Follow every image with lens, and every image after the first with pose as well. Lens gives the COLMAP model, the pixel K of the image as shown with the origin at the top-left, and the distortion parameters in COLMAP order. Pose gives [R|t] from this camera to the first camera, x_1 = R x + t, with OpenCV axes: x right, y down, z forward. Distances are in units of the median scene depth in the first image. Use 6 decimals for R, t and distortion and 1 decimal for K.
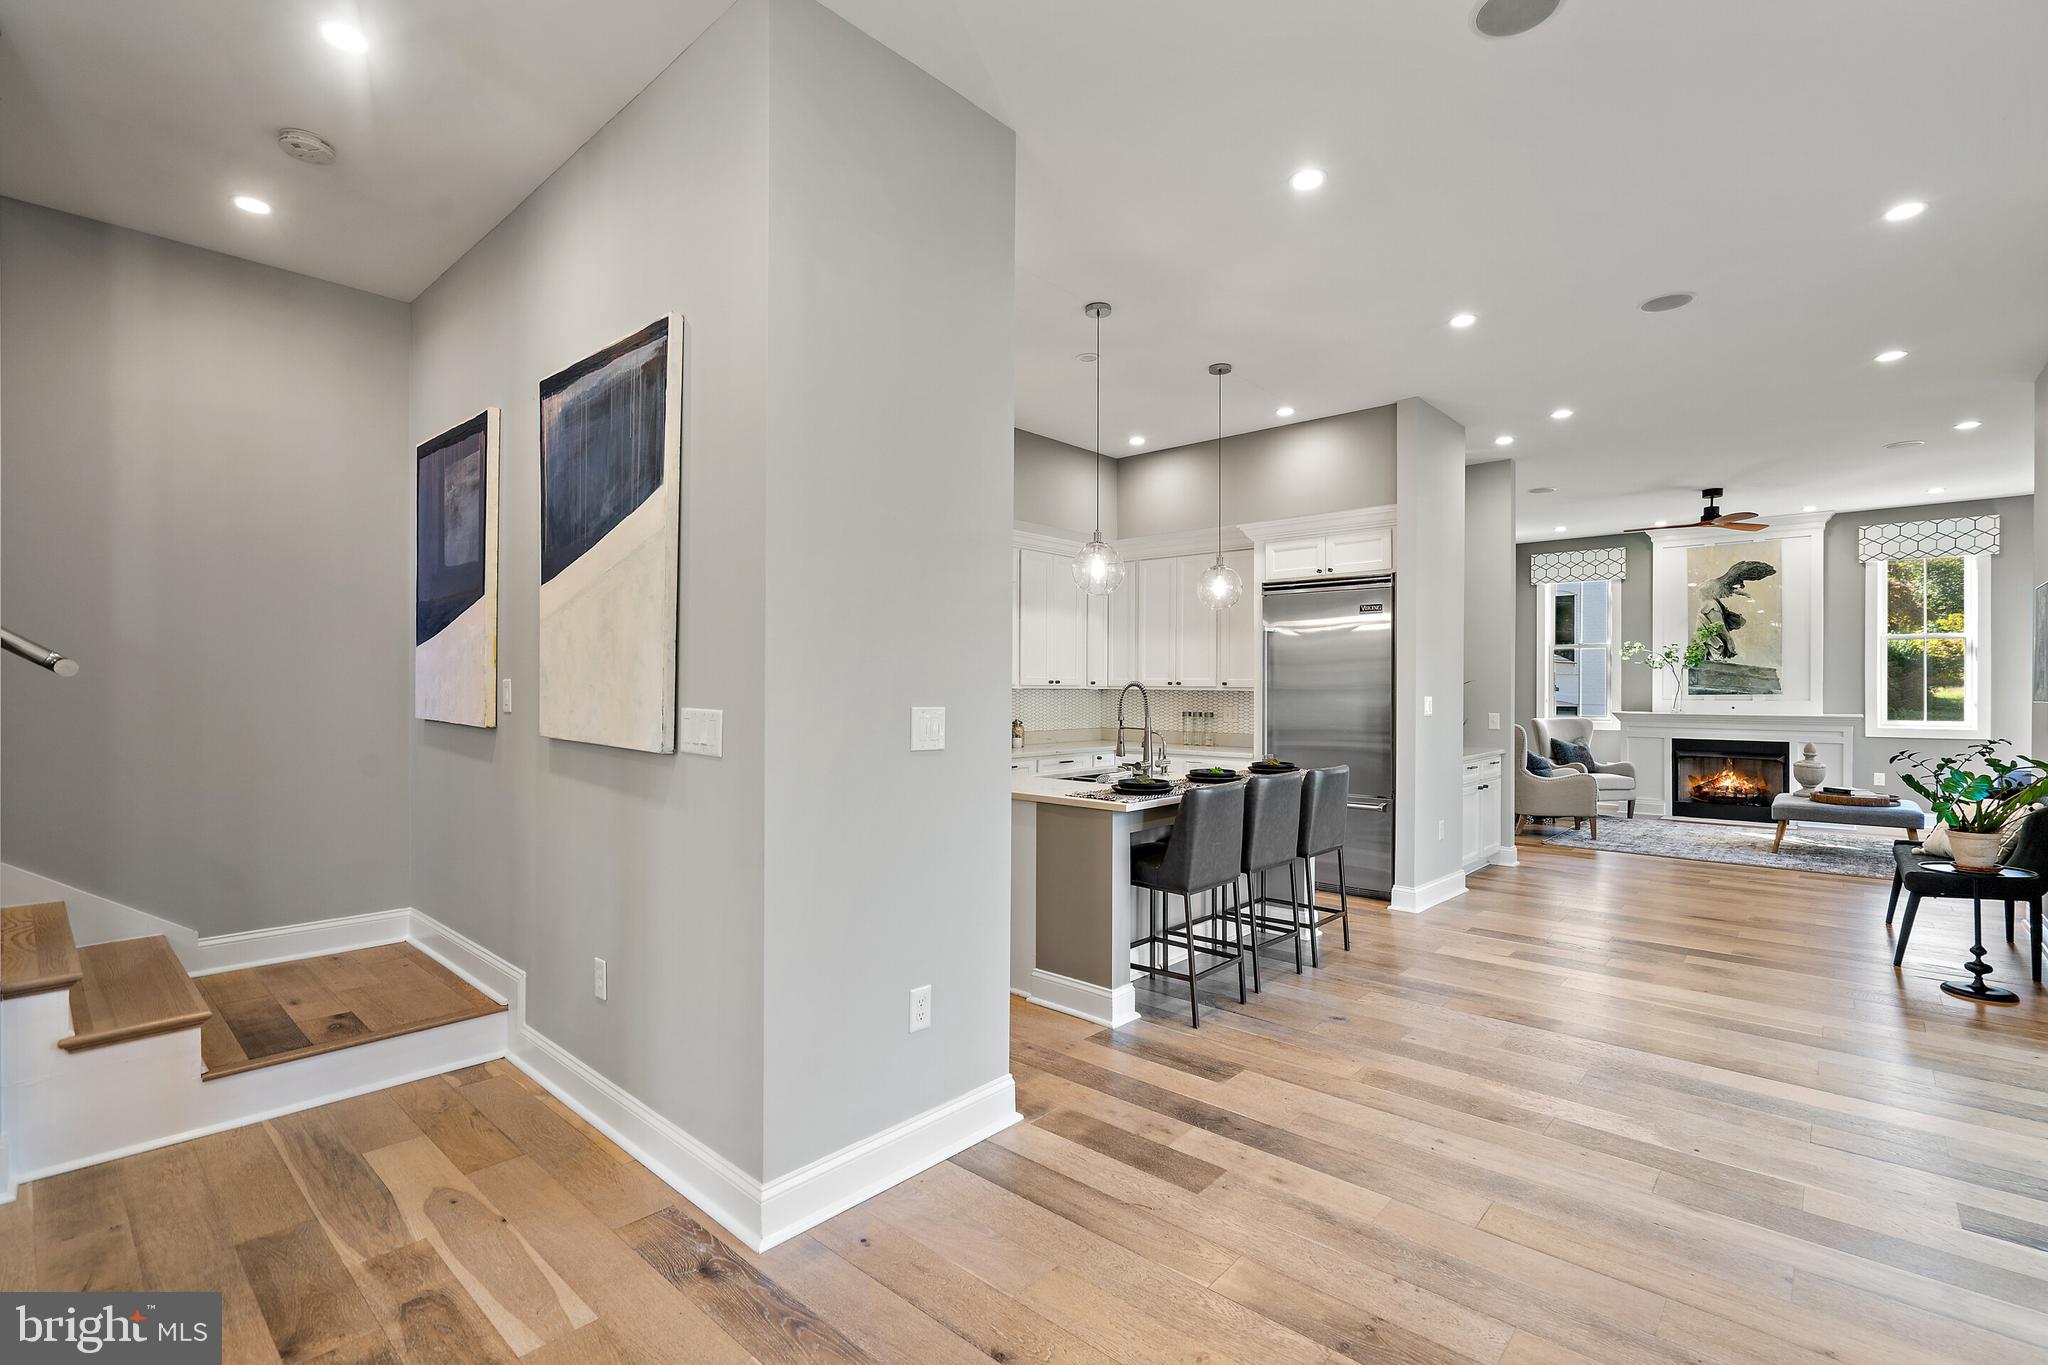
lens RADIAL K [[933.4, 0, 1026.1], [0, 933.4, 683.7], [0, 0, 1]] dist [-0.003907, 0.002721]
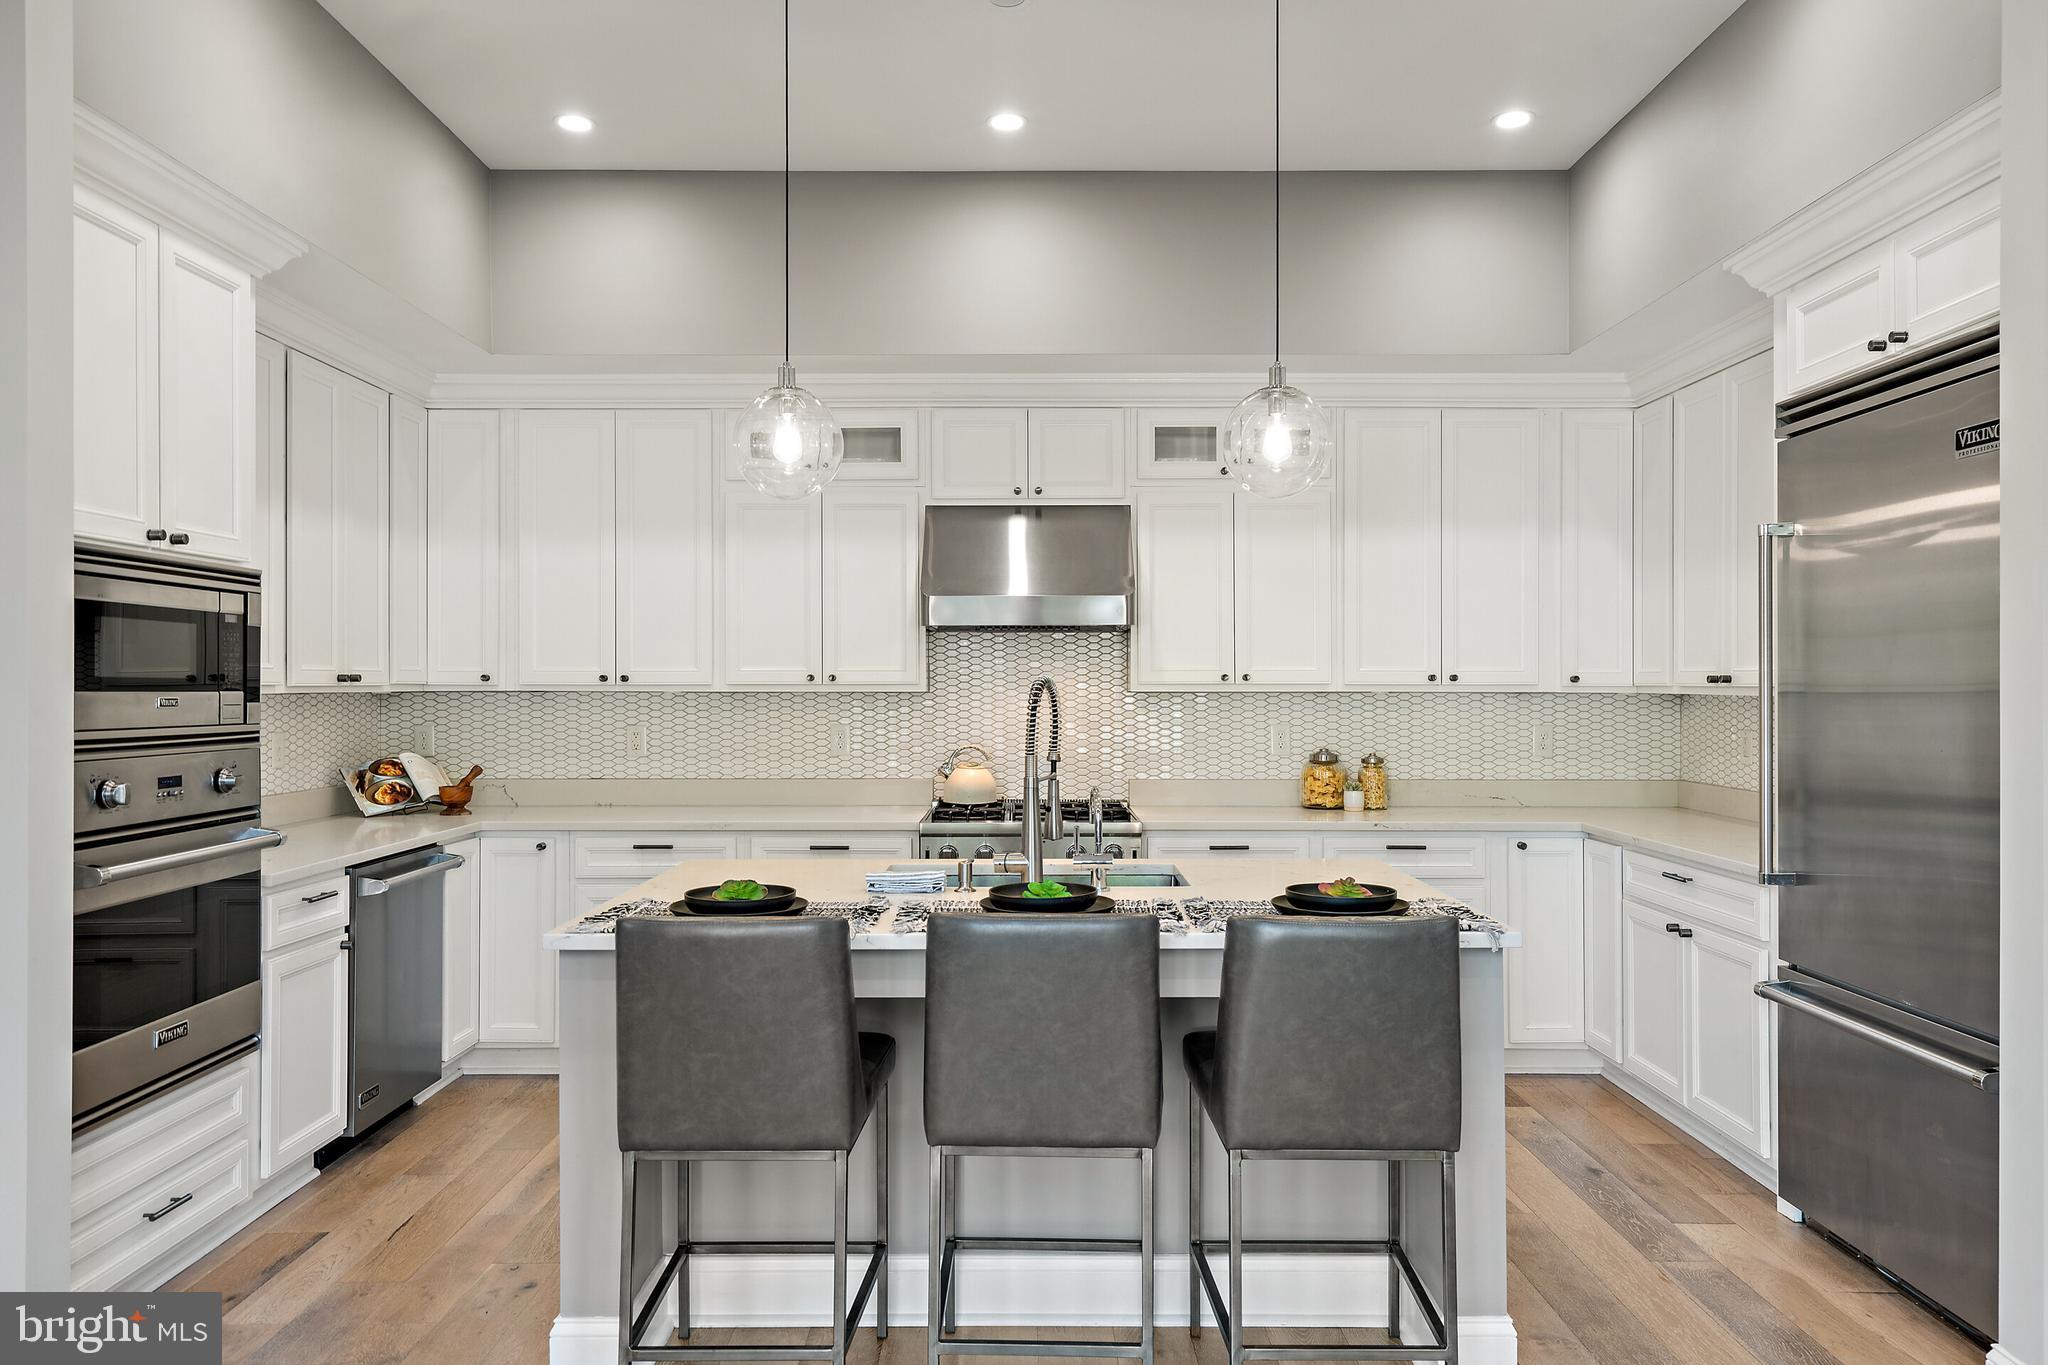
lens RADIAL K [[1396.5, 0, 1025.9], [0, 1396.5, 682.6], [0, 0, 1]] dist [0.012550, 0.003418]
pose [[0.666723, -0.003442, -0.745298, 0.431557], [0.002574, 0.999994, -0.002315, 0.001795], [0.745301, -0.000375, 0.666728, 0.379662]]
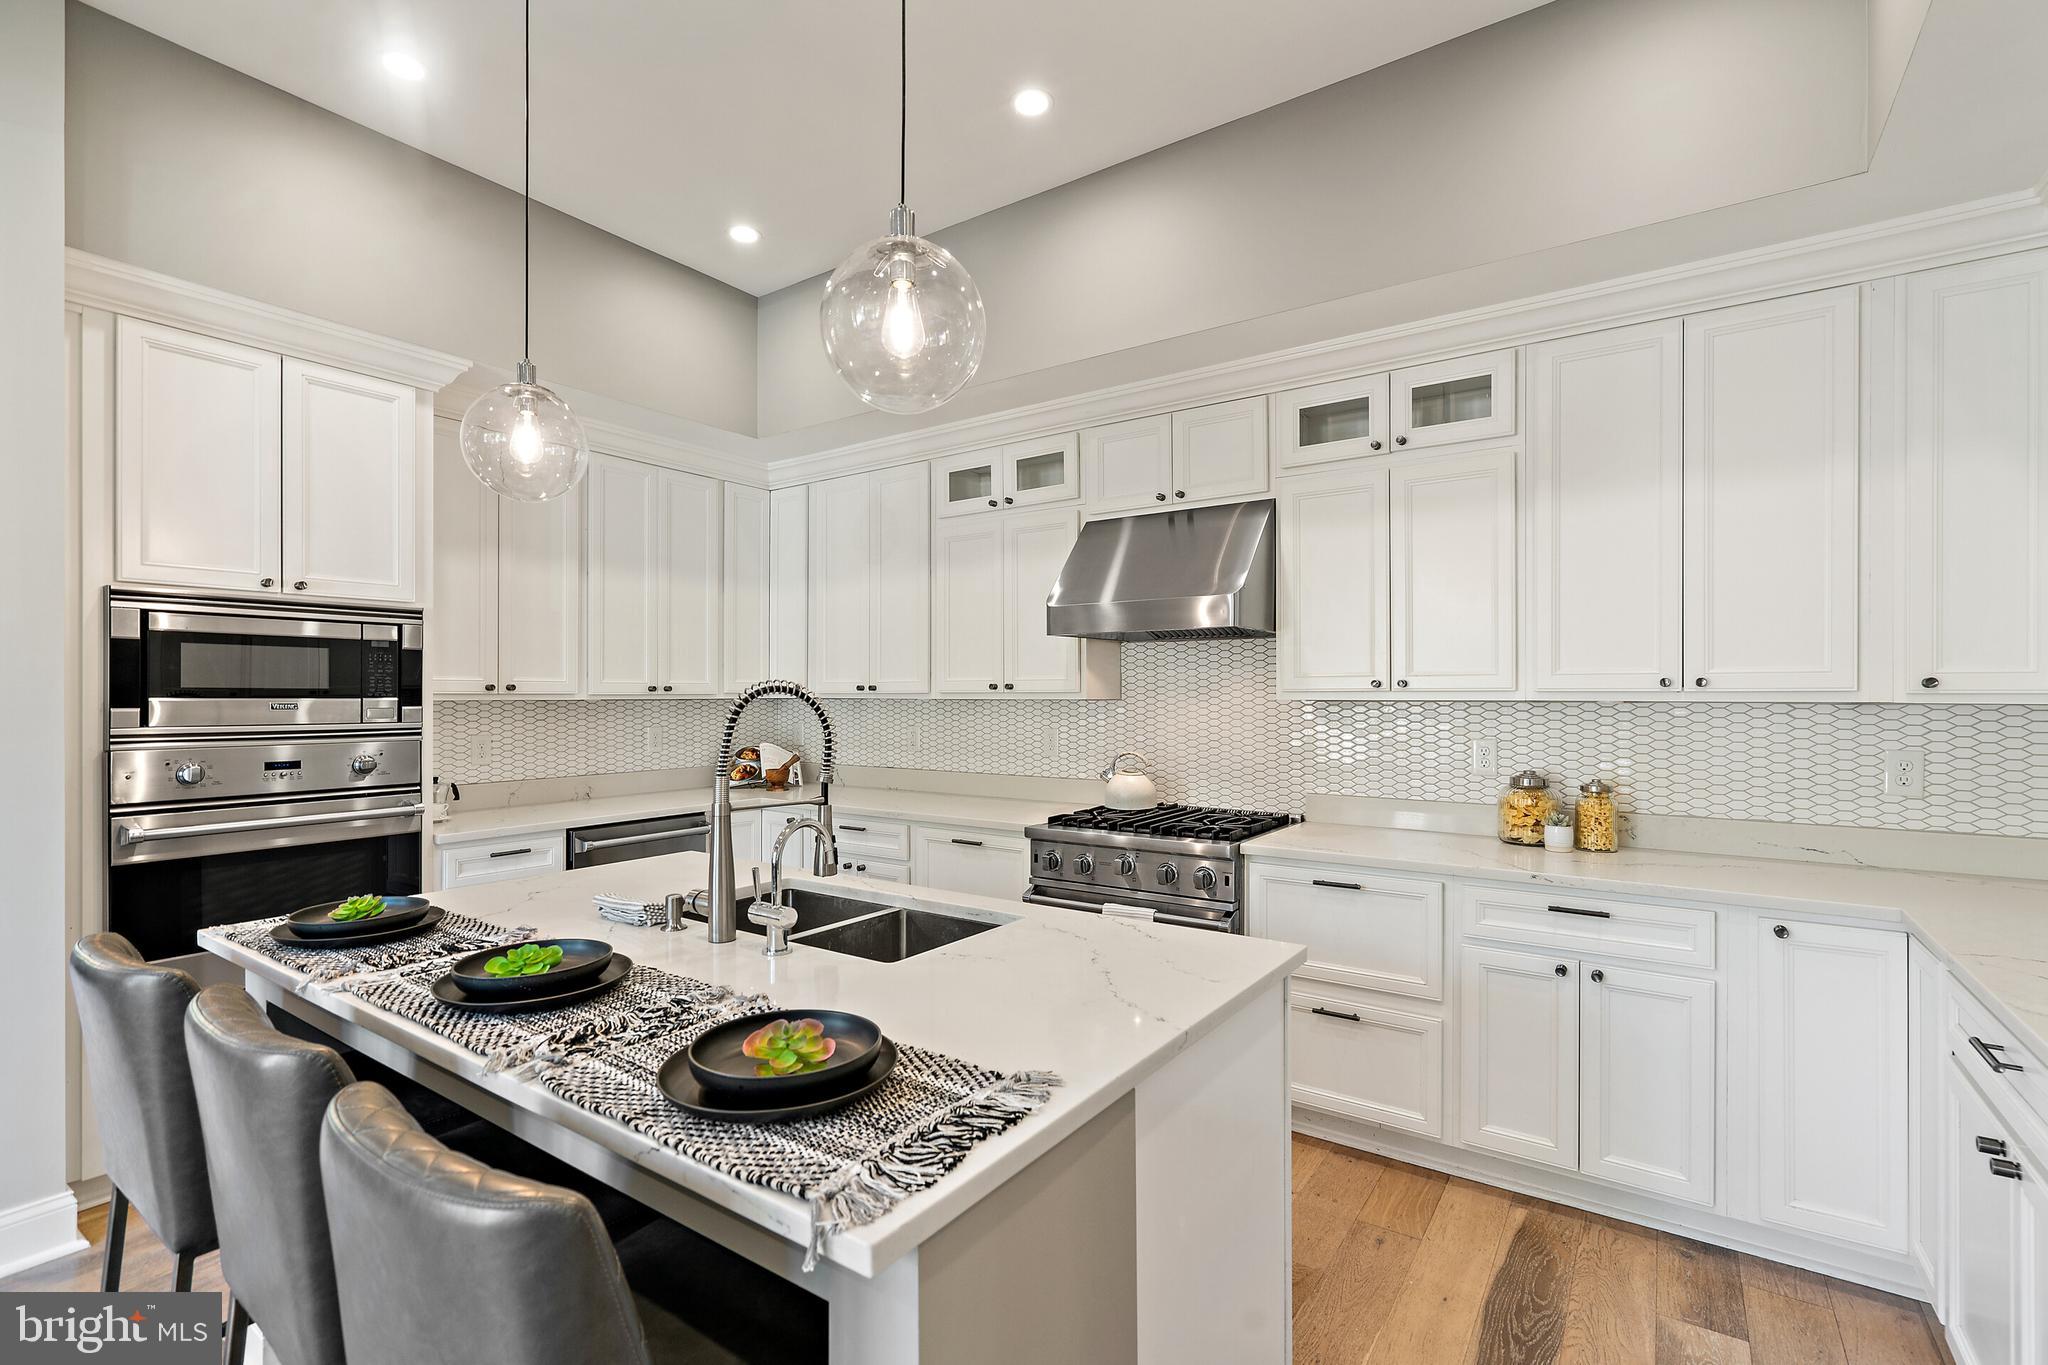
lens RADIAL K [[933.4, 0, 1017.5], [0, 933.4, 698.3], [0, 0, 1]] dist [-0.003907, 0.002721]
pose [[0.124018, 0.000767, -0.992280, 0.355167], [0.002339, 0.999997, 0.001066, 0.003285], [0.992277, -0.002454, 0.124016, 0.732774]]
